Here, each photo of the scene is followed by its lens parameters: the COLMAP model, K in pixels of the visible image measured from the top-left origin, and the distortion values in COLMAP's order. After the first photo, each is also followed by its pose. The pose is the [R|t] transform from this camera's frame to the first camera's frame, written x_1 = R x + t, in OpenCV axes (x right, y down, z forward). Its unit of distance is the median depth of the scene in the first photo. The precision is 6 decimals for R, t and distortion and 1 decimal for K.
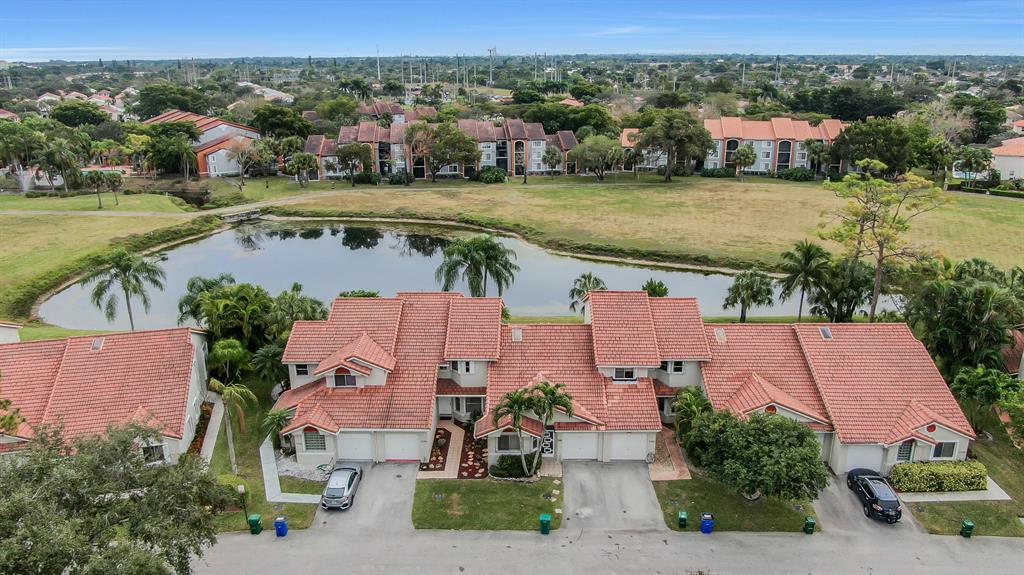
lens RADIAL K [[735.1, 0, 515.3], [0, 735.1, 288.2], [0, 0, 1]] dist [-0.026770, 0.004548]
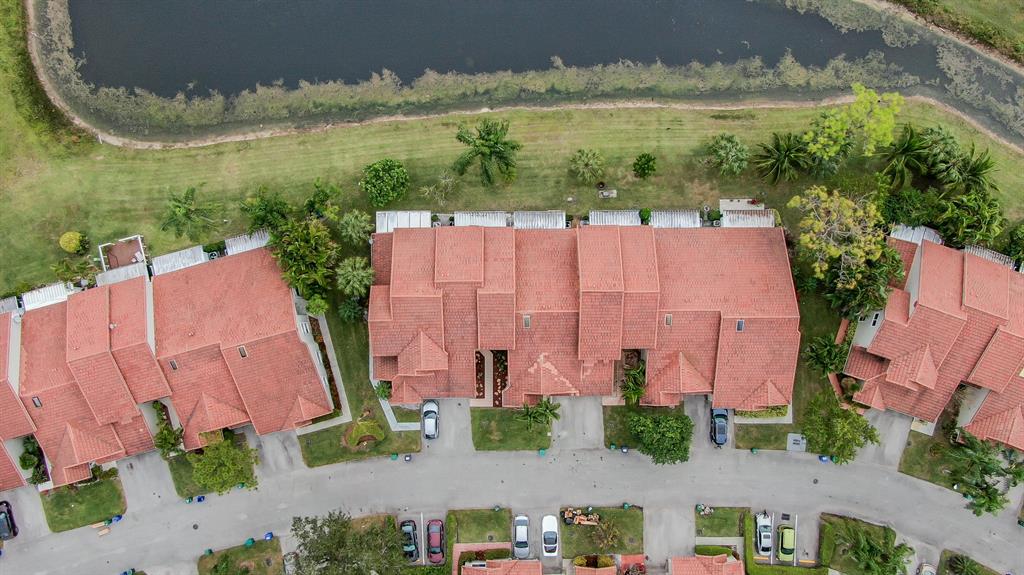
lens RADIAL K [[735.1, 0, 509.4], [0, 735.1, 287.3], [0, 0, 1]] dist [-0.026770, 0.004548]
pose [[0.999590, -0.025295, 0.013441, -0.058234], [-0.003872, 0.345611, 0.938370, -1.556130], [-0.028382, -0.938037, 0.345371, 0.681129]]
